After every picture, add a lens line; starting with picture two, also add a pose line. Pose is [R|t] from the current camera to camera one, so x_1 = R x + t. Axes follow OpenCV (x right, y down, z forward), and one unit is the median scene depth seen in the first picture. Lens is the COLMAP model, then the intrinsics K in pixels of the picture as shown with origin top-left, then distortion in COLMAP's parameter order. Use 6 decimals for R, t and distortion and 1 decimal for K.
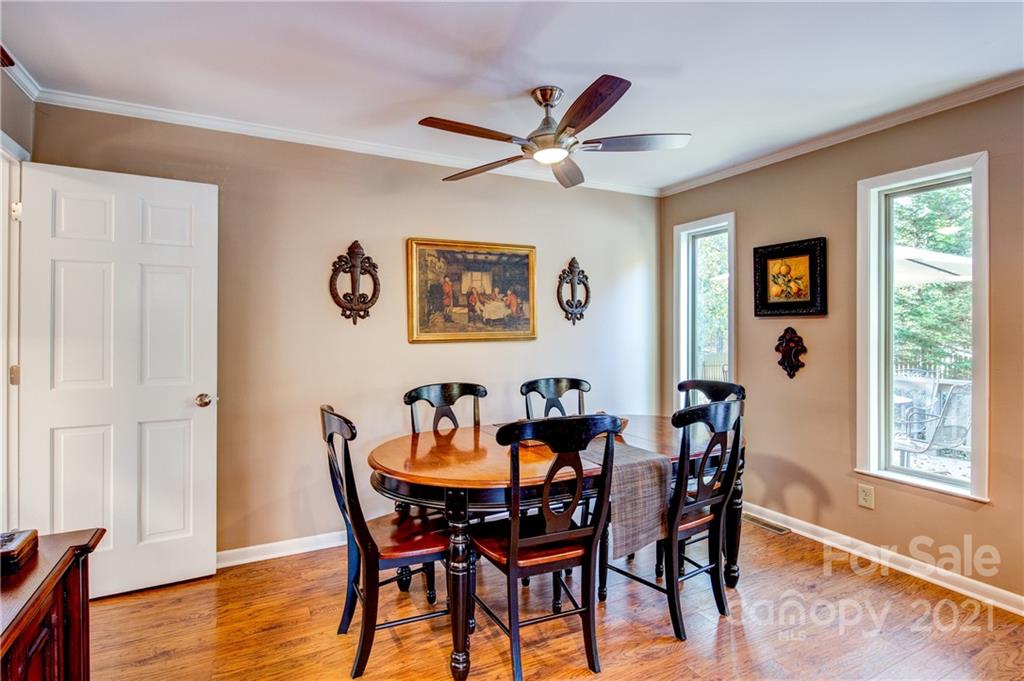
lens RADIAL K [[522.0, 0, 514.6], [0, 522.0, 330.3], [0, 0, 1]] dist [-0.005833, -0.001390]
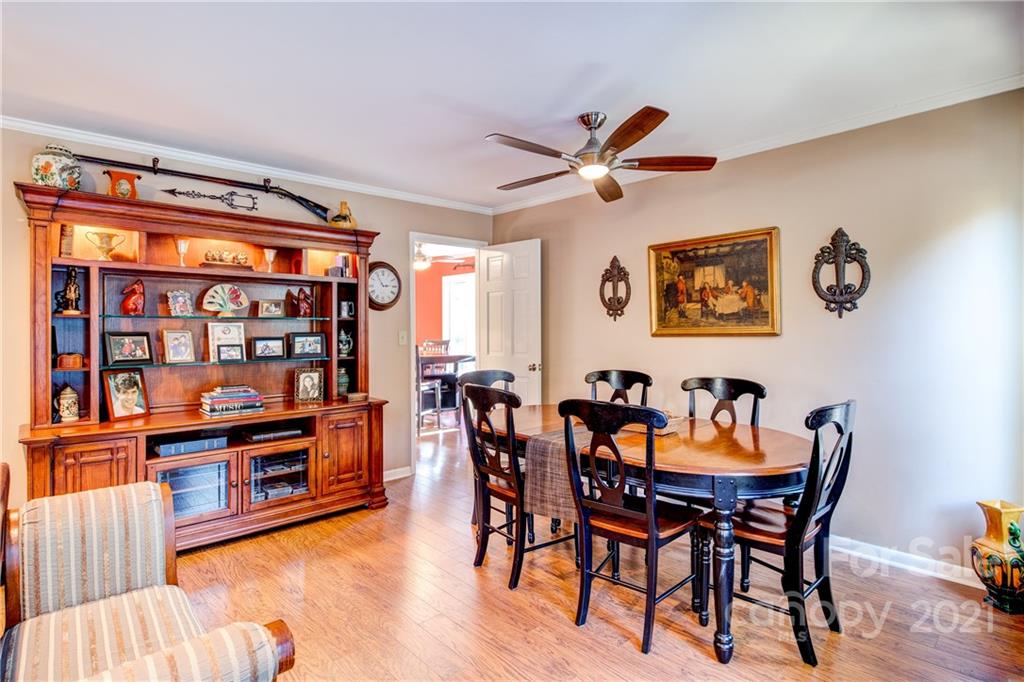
lens RADIAL K [[522.0, 0, 512.4], [0, 522.0, 338.6], [0, 0, 1]] dist [-0.005833, -0.001390]
pose [[0.256748, 0.022814, -0.966209, 0.801966], [0.003163, 0.999696, 0.024446, 0.000134], [0.966473, -0.009333, 0.256598, 0.384137]]
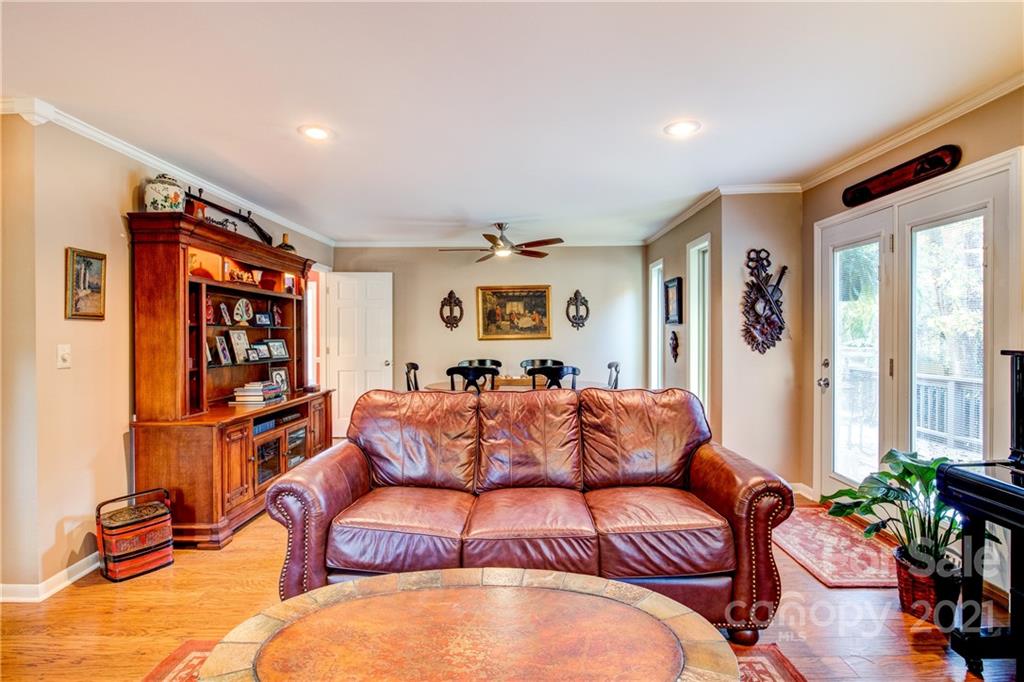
lens RADIAL K [[522.0, 0, 505.0], [0, 522.0, 337.9], [0, 0, 1]] dist [-0.005833, -0.001390]
pose [[0.865307, 0.001475, -0.501240, 0.829159], [0.001920, 0.999979, 0.006259, 0.003566], [0.501238, -0.006378, 0.865286, -0.618680]]
